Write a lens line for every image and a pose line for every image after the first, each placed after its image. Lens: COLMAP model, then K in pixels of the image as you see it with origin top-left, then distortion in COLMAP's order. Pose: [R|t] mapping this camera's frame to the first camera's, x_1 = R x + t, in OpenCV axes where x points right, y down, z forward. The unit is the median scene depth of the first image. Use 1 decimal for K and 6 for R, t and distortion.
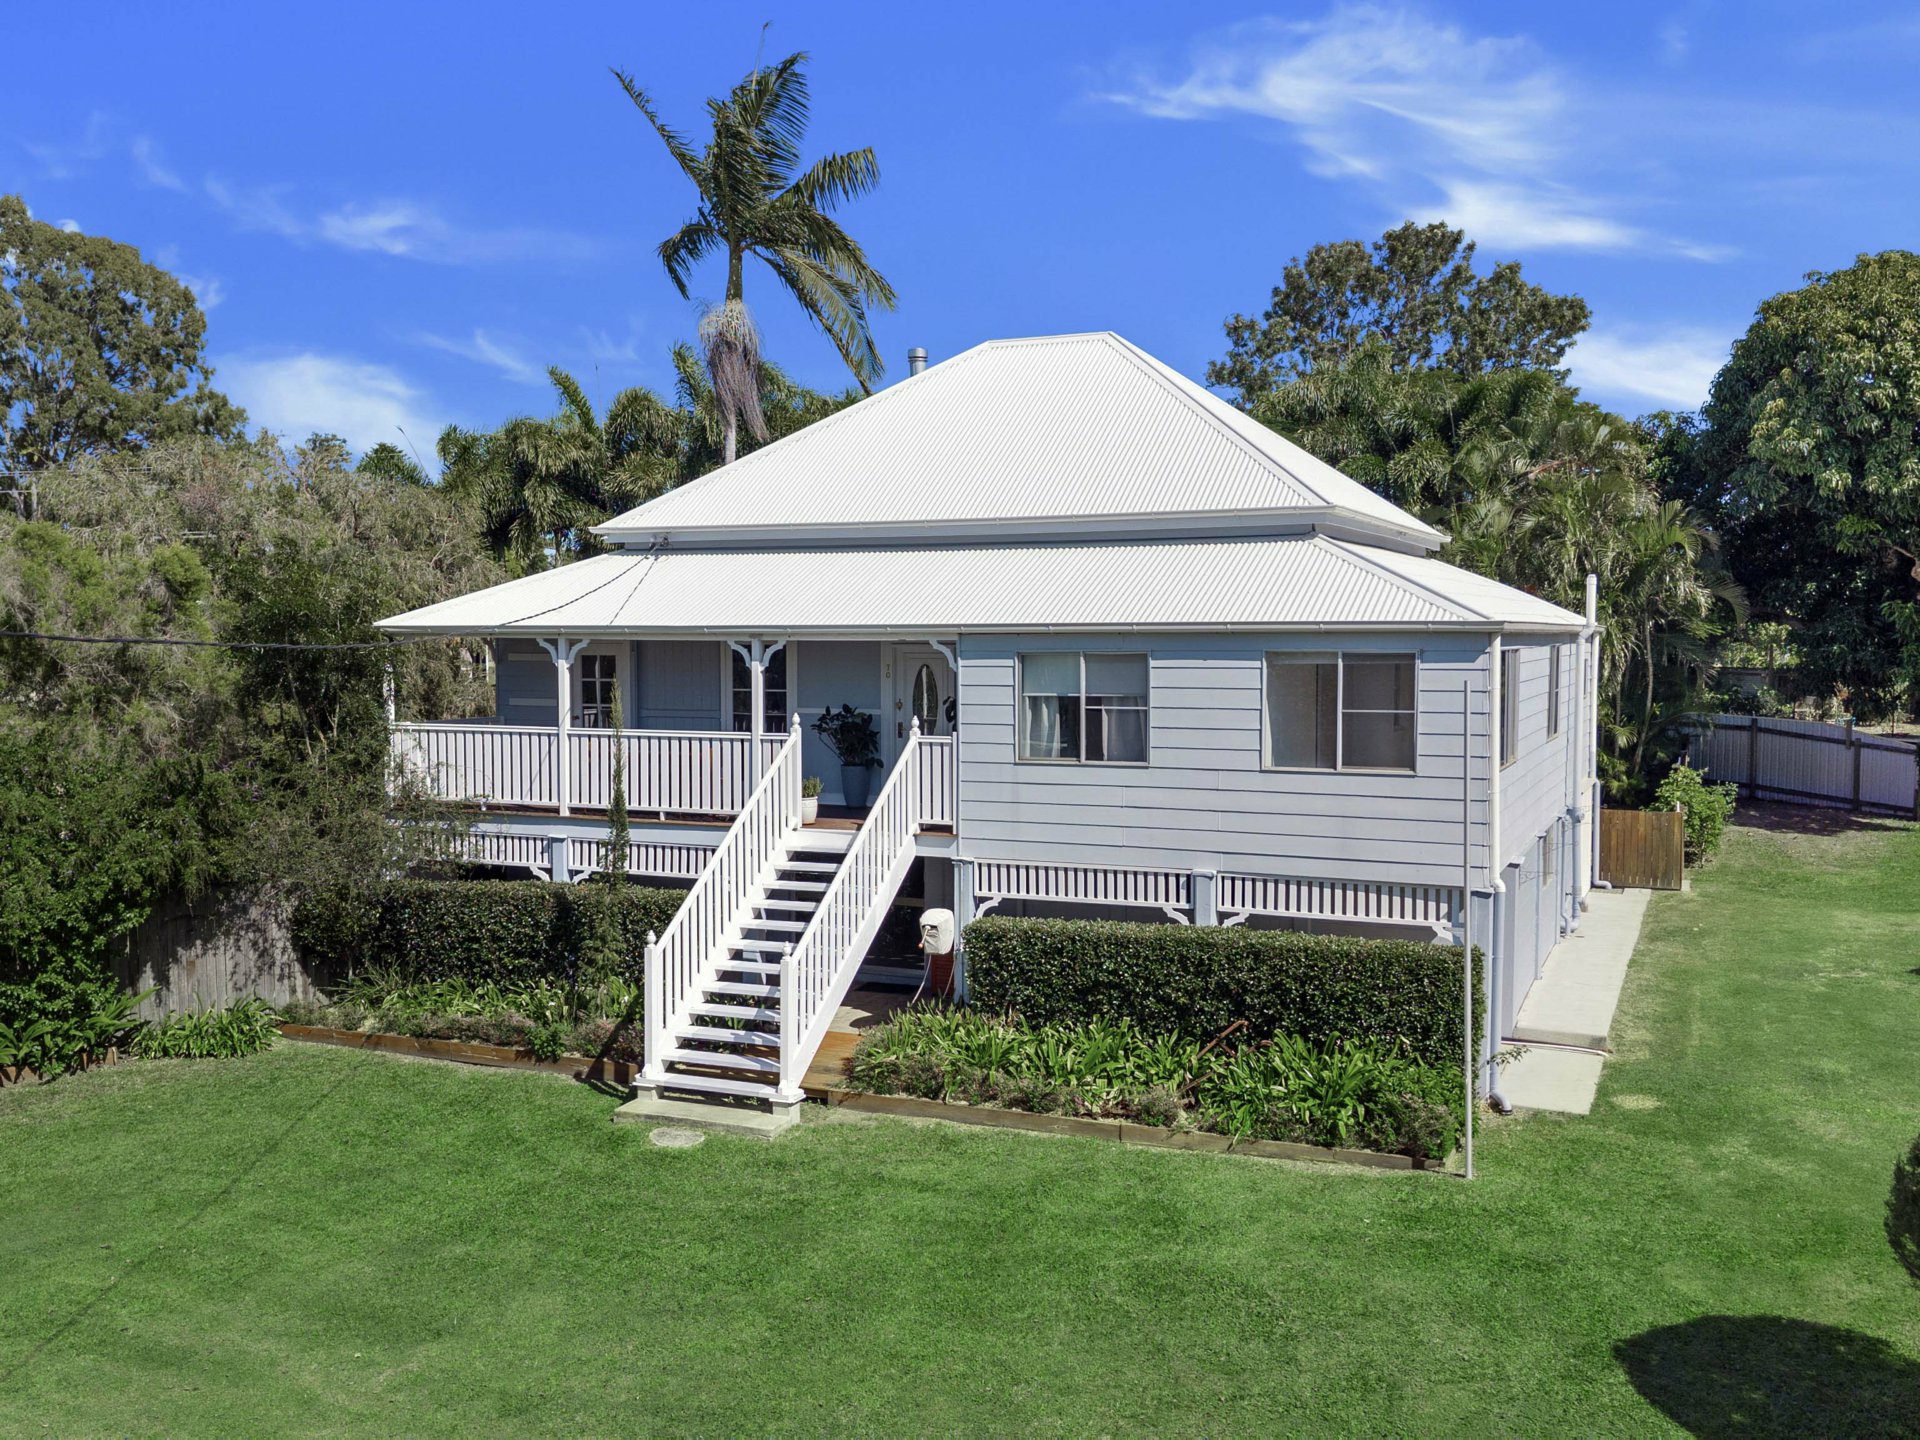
lens RADIAL K [[1657.9, 0, 960.0], [0, 1657.9, 720.0], [0, 0, 1]] dist [0.065648, -0.000119]
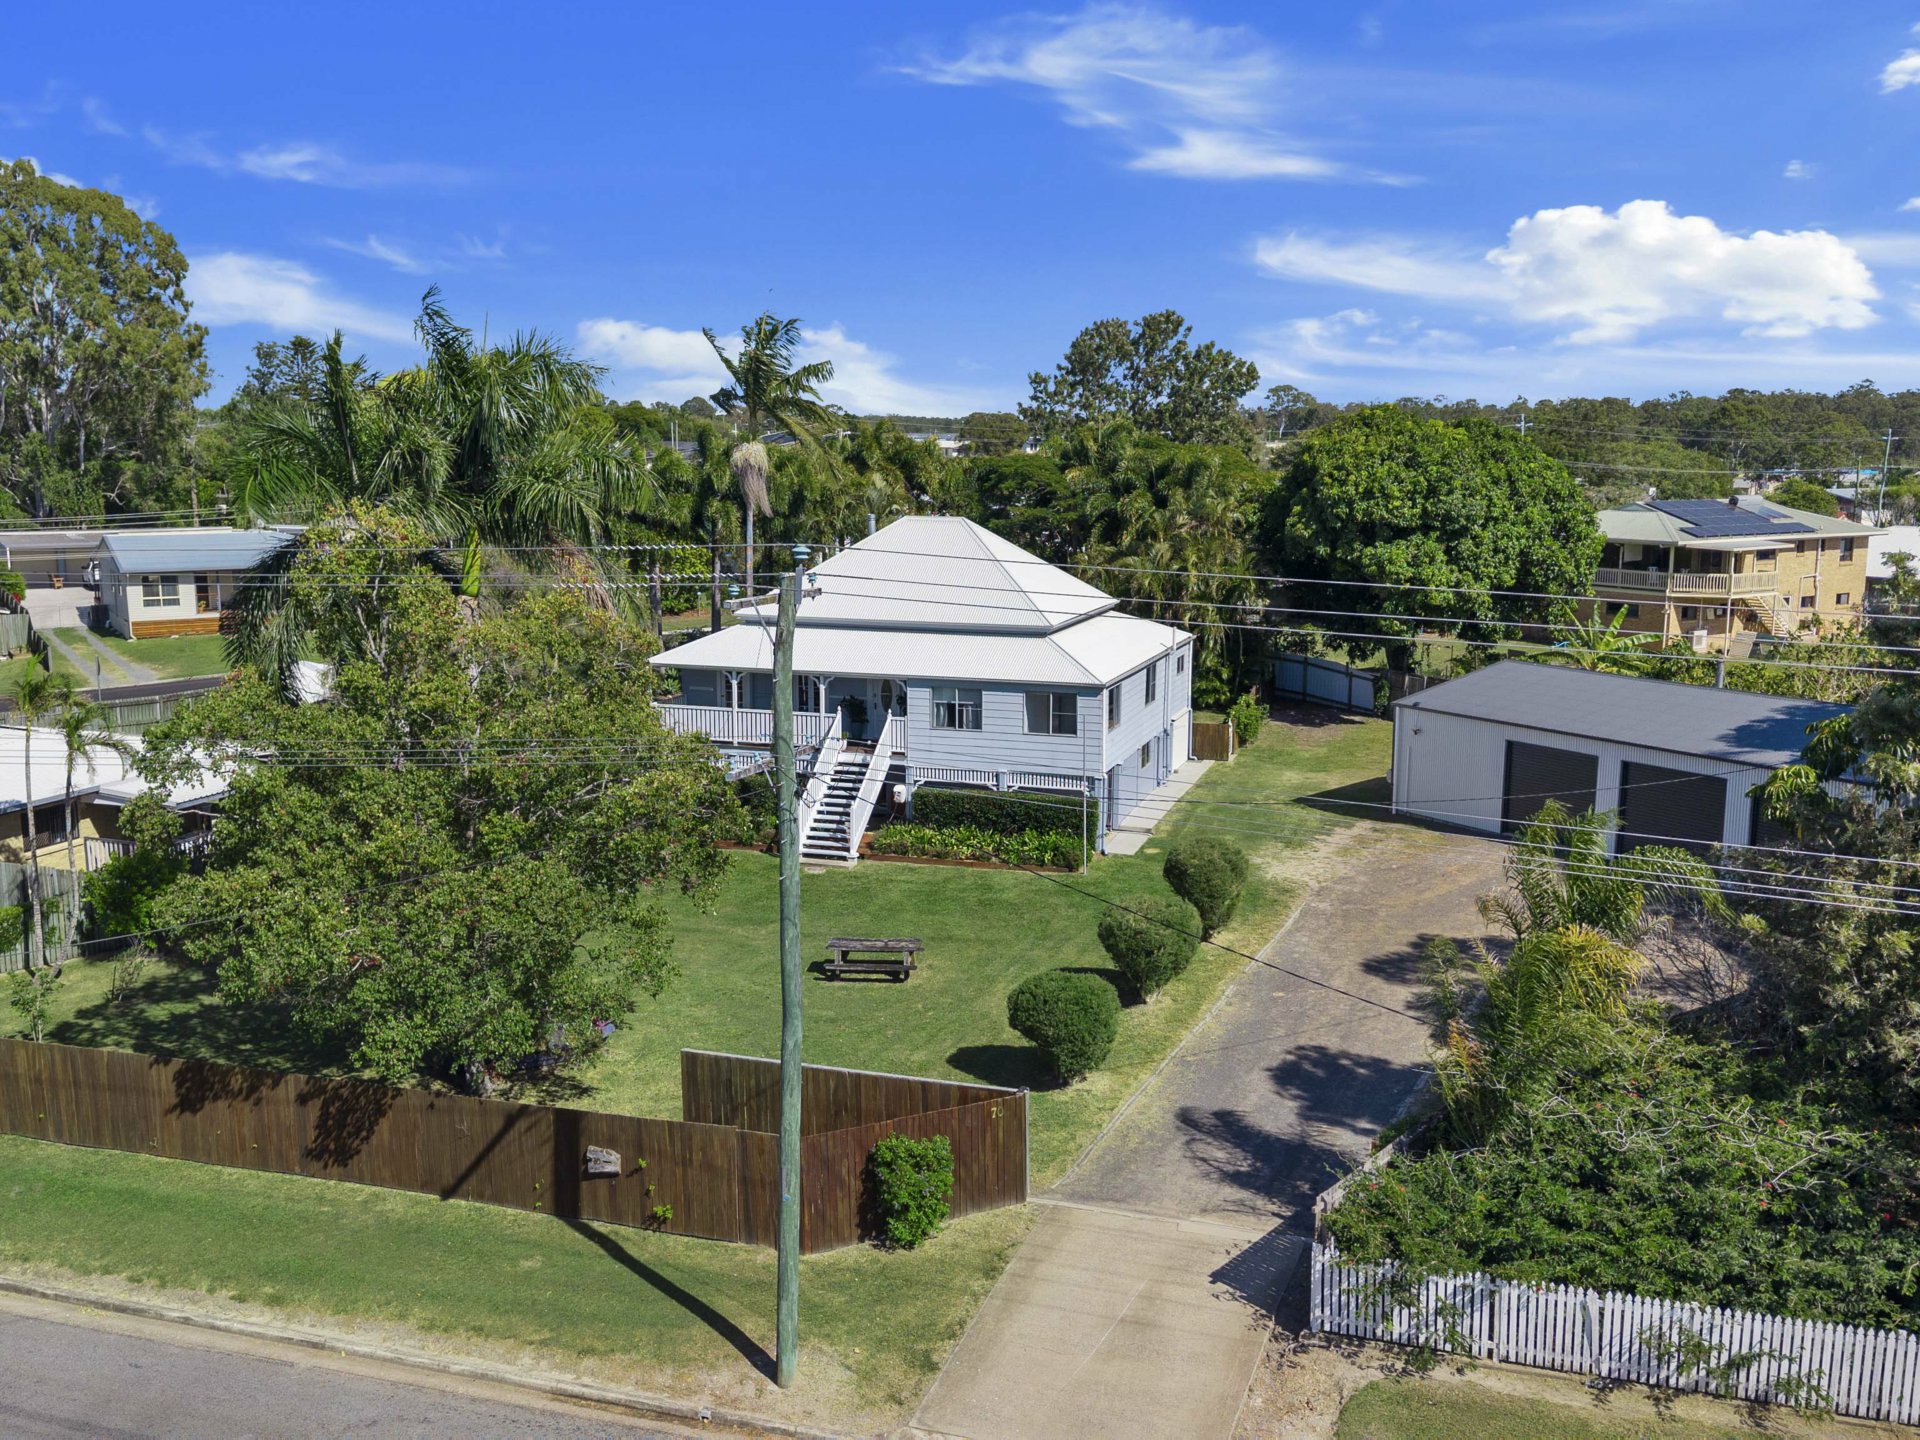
lens RADIAL K [[1657.9, 0, 960.0], [0, 1657.9, 720.0], [0, 0, 1]] dist [0.065648, -0.000119]
pose [[0.994554, -0.011703, 0.103568, -0.185167], [0.000225, 0.993915, 0.110146, -0.267805], [-0.104226, -0.109523, 0.988505, -1.528183]]
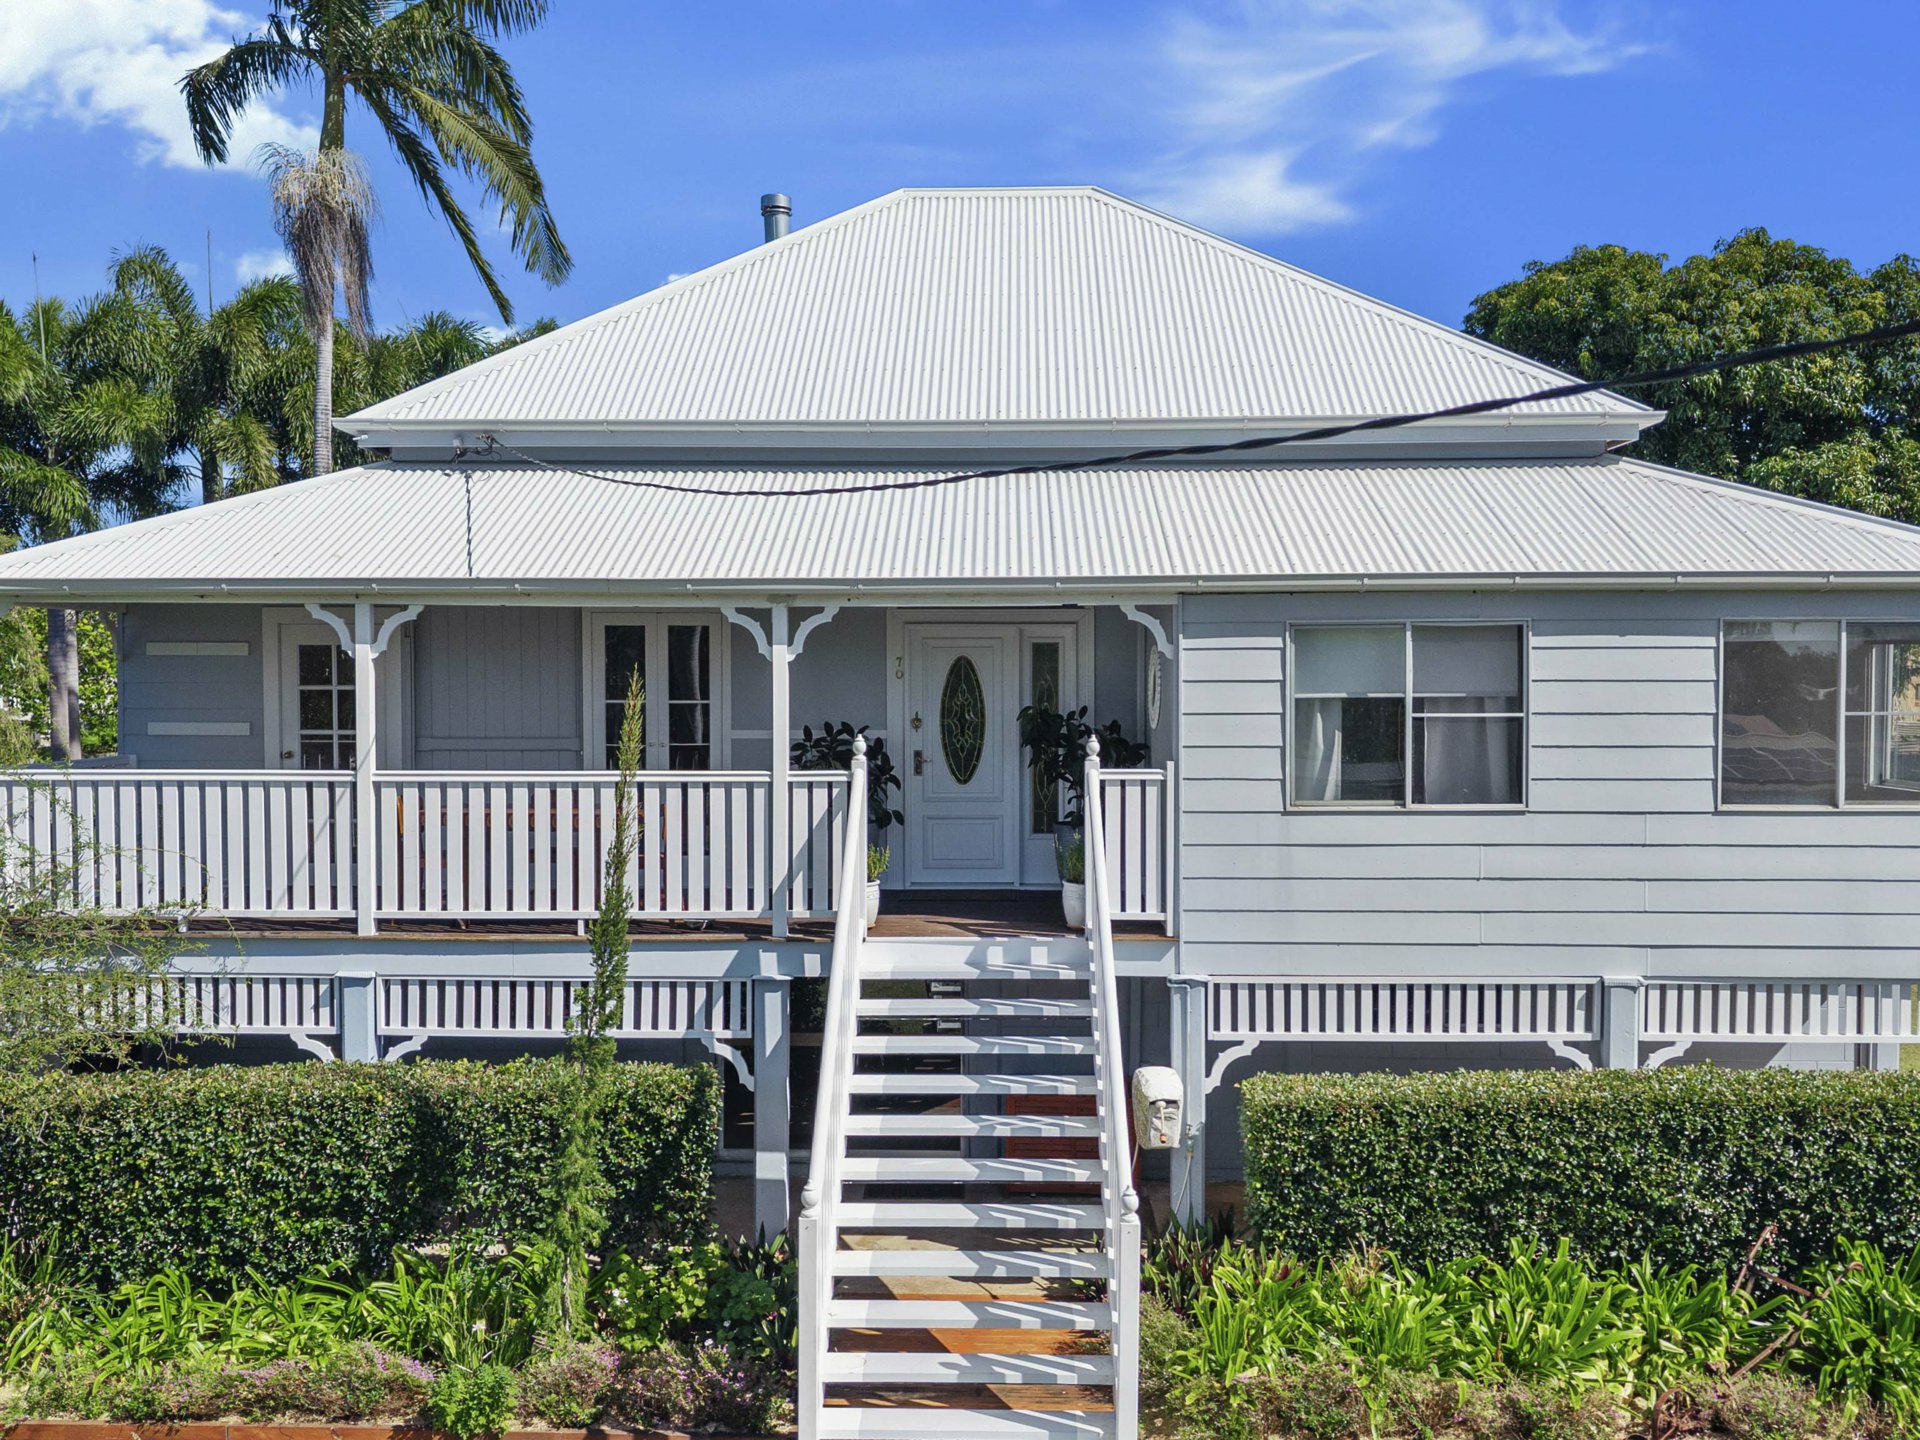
lens RADIAL K [[1707.8, 0, 960.0], [0, 1707.8, 720.0], [0, 0, 1]] dist [0.000927, 0.007570]
pose [[0.930037, -0.011379, 0.367289, -0.294402], [0.018759, 0.999687, -0.016529, 0.001130], [-0.366986, 0.022263, 0.929960, 0.470199]]
